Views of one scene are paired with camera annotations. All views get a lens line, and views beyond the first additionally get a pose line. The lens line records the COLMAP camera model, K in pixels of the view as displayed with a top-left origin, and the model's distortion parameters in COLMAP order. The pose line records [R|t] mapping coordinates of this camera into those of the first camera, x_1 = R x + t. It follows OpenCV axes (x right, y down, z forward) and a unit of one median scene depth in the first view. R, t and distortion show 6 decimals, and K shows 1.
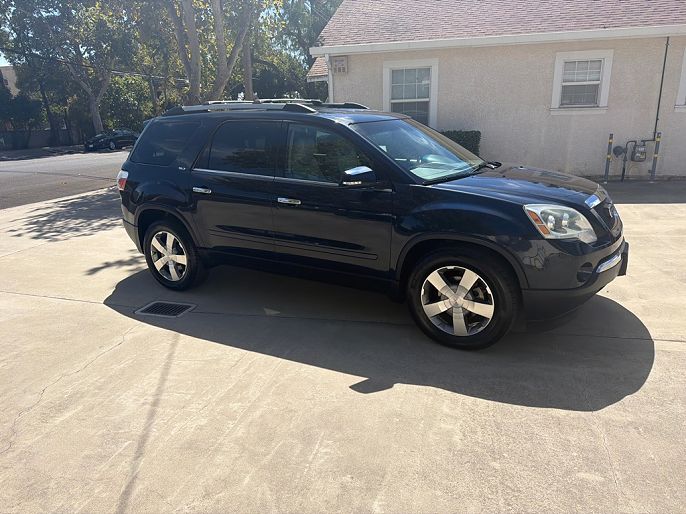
lens RADIAL K [[482.3, 0, 340.2], [0, 482.3, 255.2], [0, 0, 1]] dist [0.021385, -0.024729]
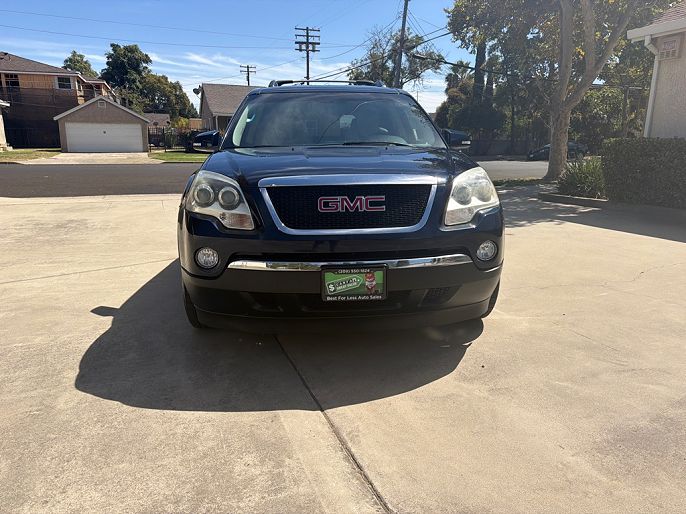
lens RADIAL K [[482.3, 0, 343.4], [0, 482.3, 255.7], [0, 0, 1]] dist [0.021385, -0.024729]
pose [[0.592062, 0.216972, -0.776135, 0.891351], [-0.241378, 0.966605, 0.086088, -0.066398], [0.768895, 0.136372, 0.624662, 0.484293]]
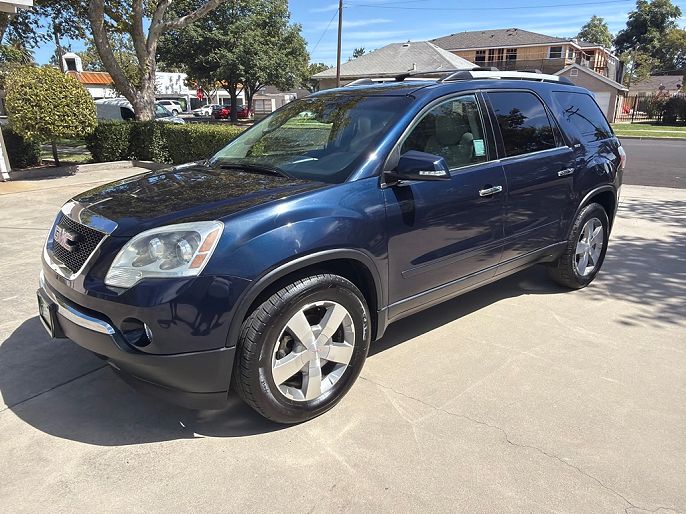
lens RADIAL K [[482.3, 0, 343.7], [0, 482.3, 256.0], [0, 0, 1]] dist [0.021385, -0.024729]
pose [[-0.296258, 0.310810, -0.903122, 0.880059], [-0.249367, 0.887602, 0.387270, -0.365273], [0.921980, 0.339940, -0.185454, 1.239465]]
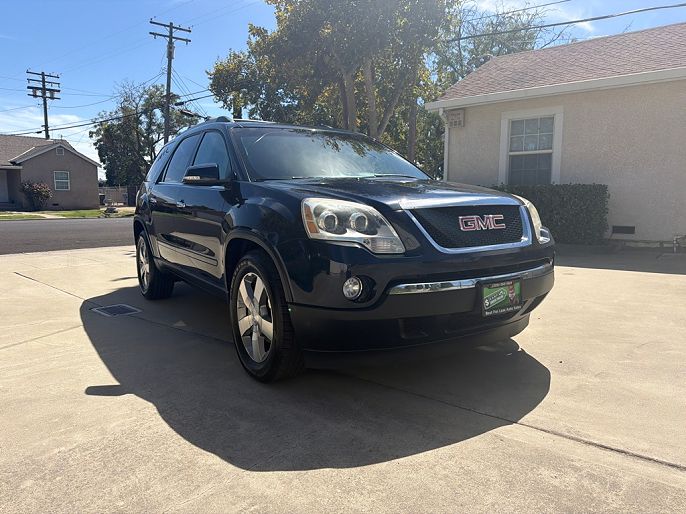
lens RADIAL K [[482.3, 0, 342.0], [0, 482.3, 254.3], [0, 0, 1]] dist [0.021385, -0.024729]
pose [[0.904149, 0.077376, -0.420152, 0.554437], [-0.141667, 0.982118, -0.123993, 0.055211], [0.403045, 0.171630, 0.898943, 0.239370]]
